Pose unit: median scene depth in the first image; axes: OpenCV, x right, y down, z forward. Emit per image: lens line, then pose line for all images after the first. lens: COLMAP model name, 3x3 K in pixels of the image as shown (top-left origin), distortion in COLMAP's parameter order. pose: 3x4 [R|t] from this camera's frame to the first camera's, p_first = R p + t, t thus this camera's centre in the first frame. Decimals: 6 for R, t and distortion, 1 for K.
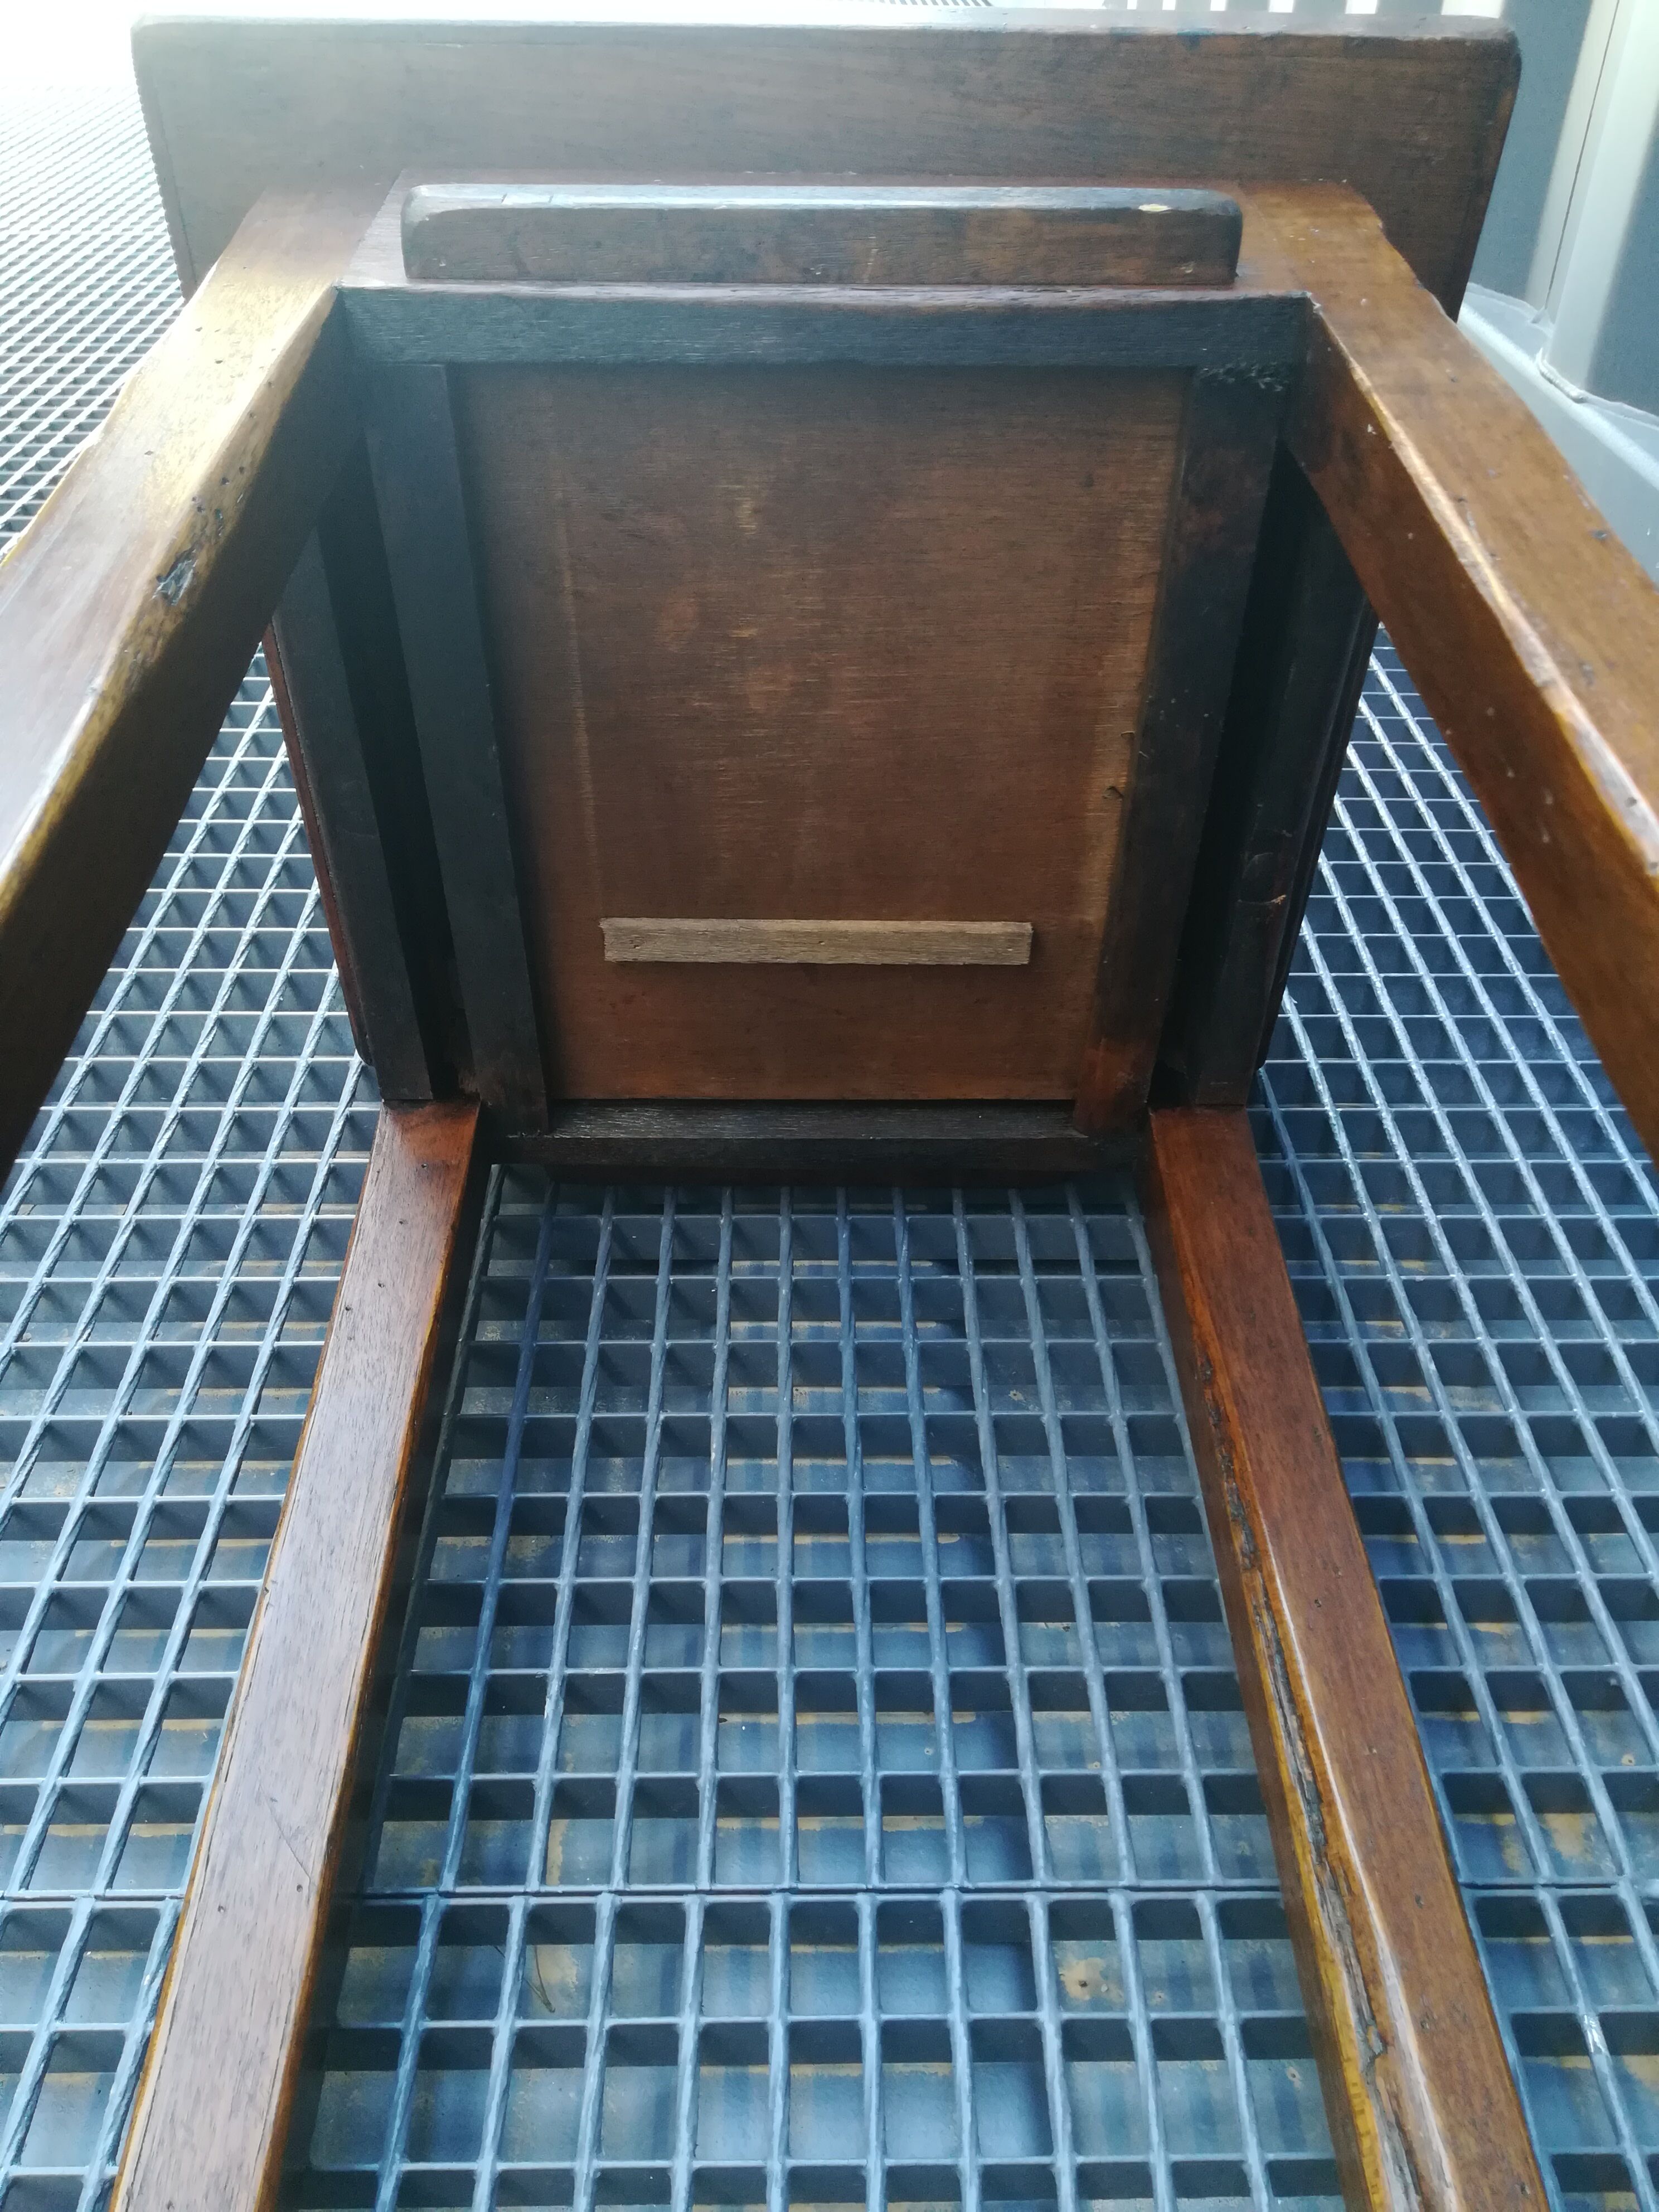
lens RADIAL K [[1674.1, 0, 829.5], [0, 1674.1, 1106.0], [0, 0, 1]] dist [0.004624, -0.052575]
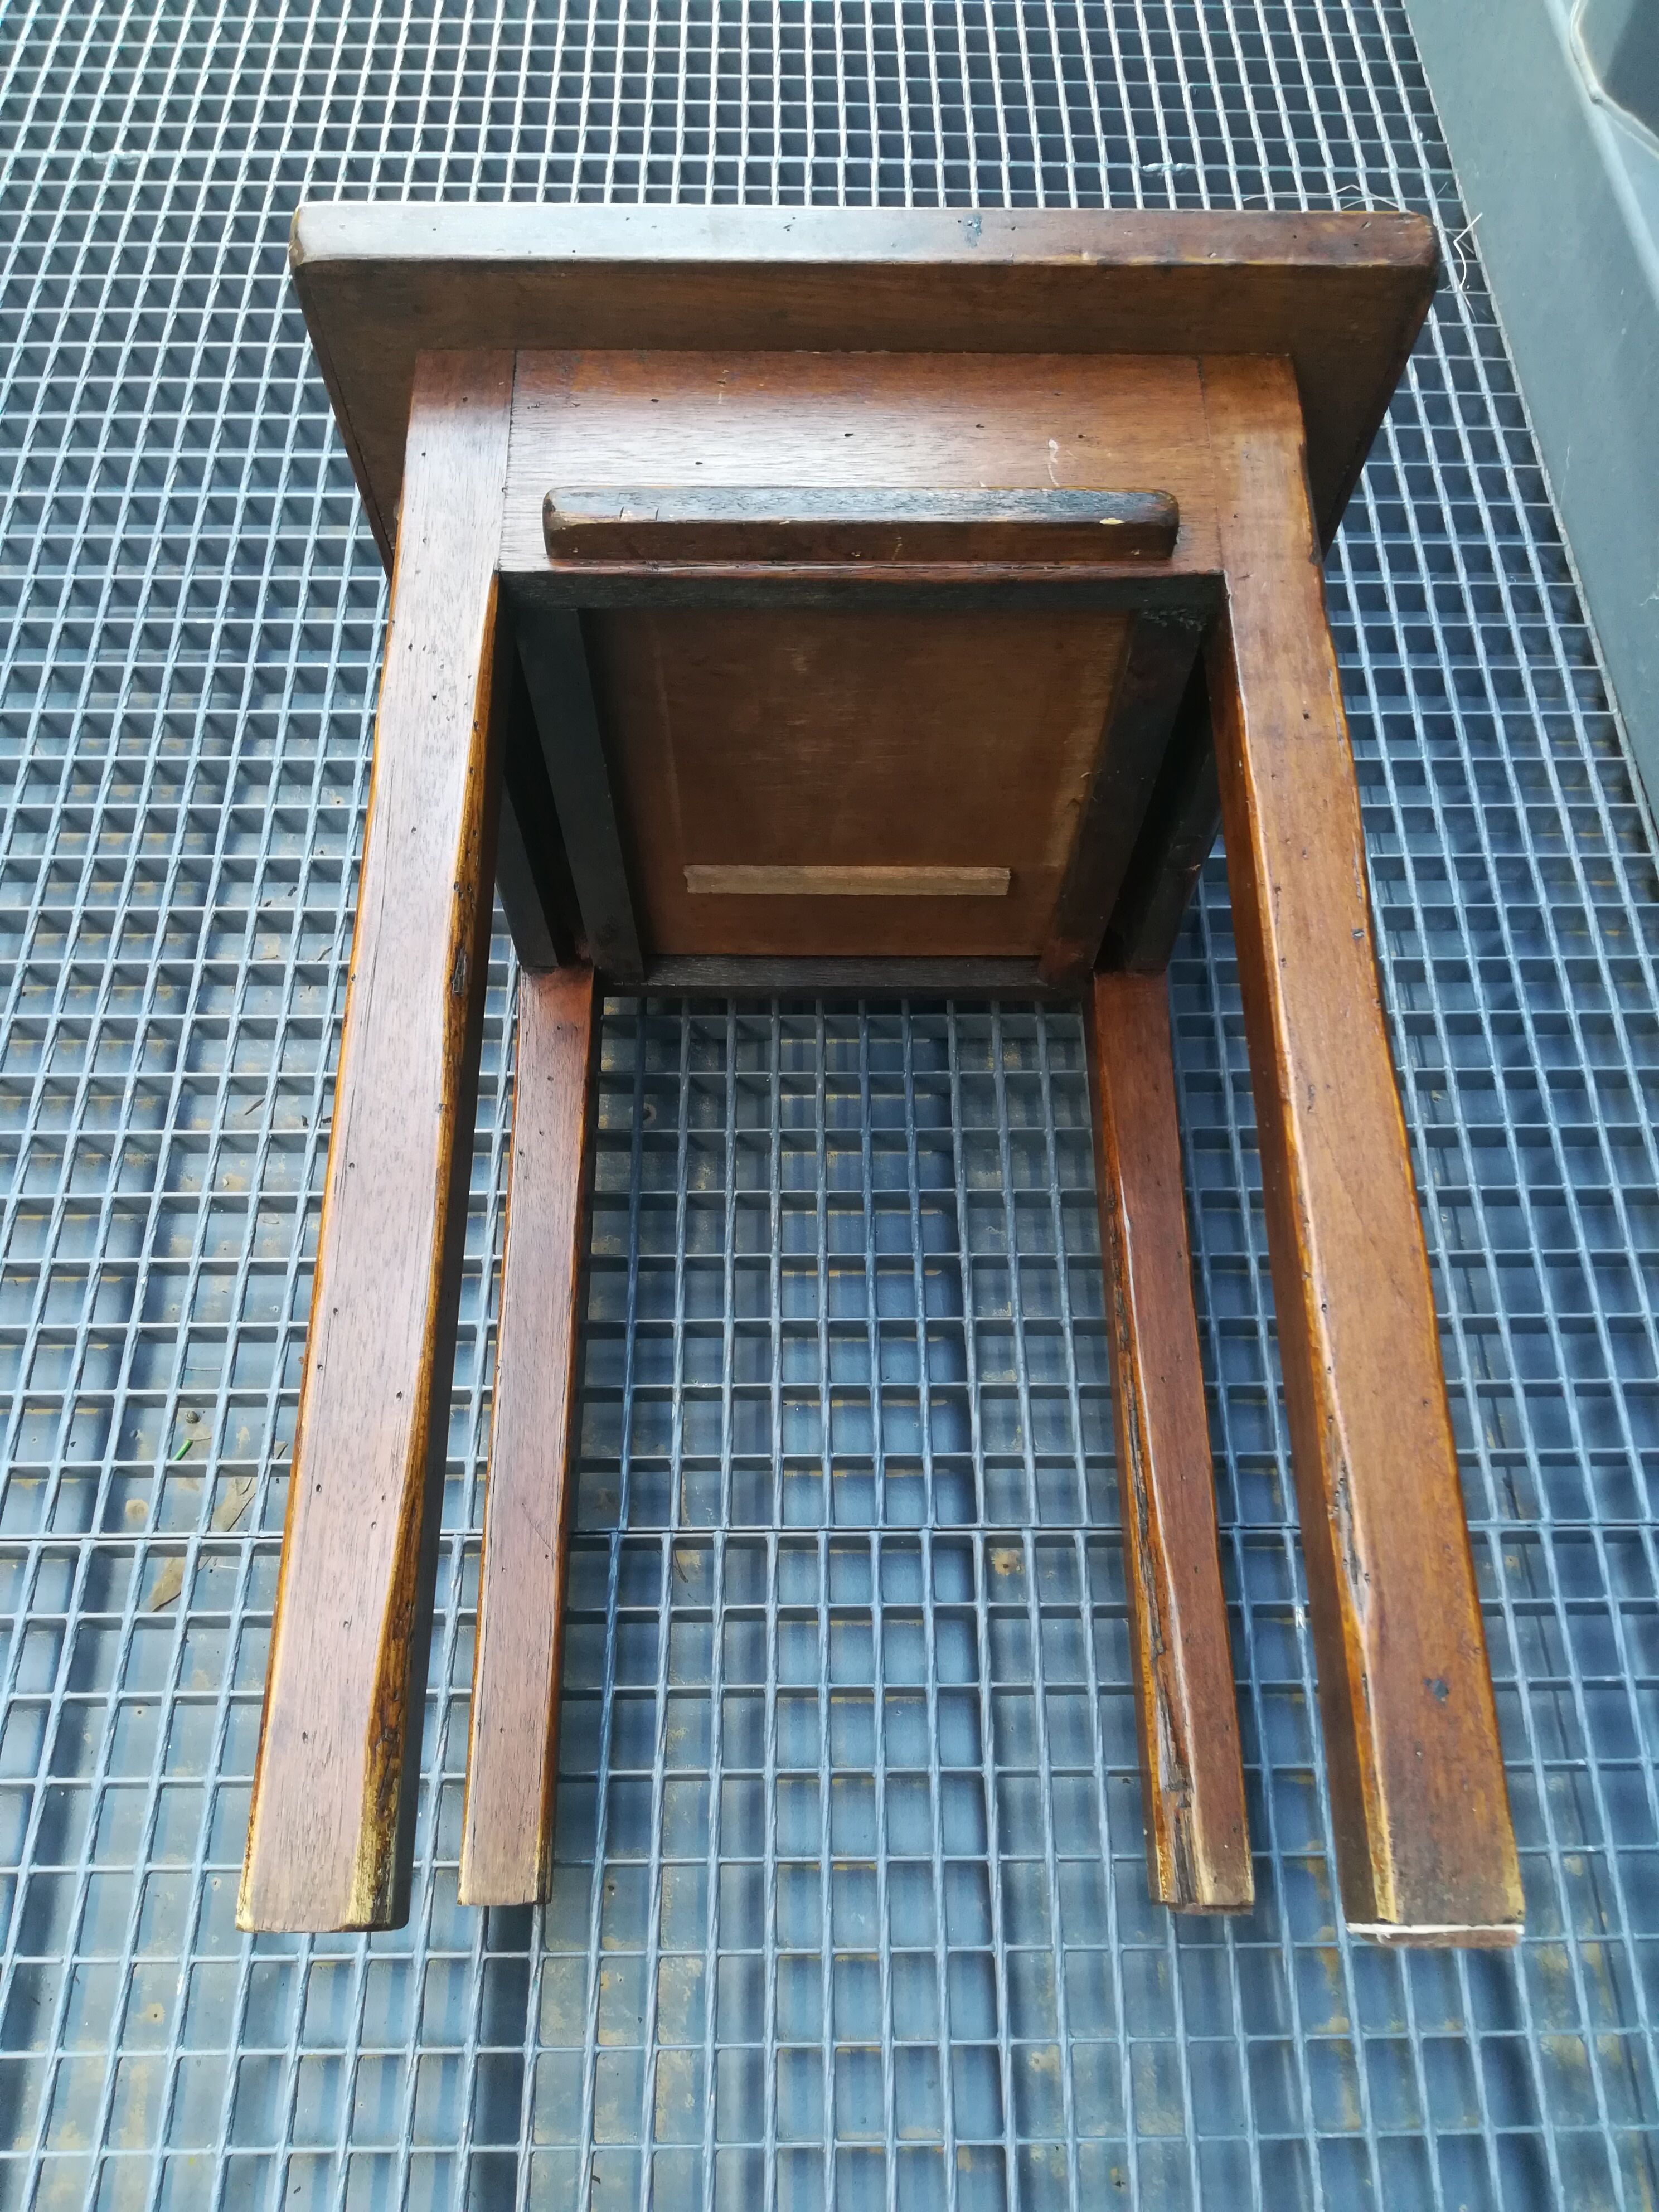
lens RADIAL K [[1674.1, 0, 829.5], [0, 1674.1, 1106.0], [0, 0, 1]] dist [0.004624, -0.052575]
pose [[0.999984, 0.005157, -0.002389, -0.020396], [-0.003820, 0.921108, 0.389288, -0.526415], [0.004208, -0.389273, 0.921113, -0.341115]]
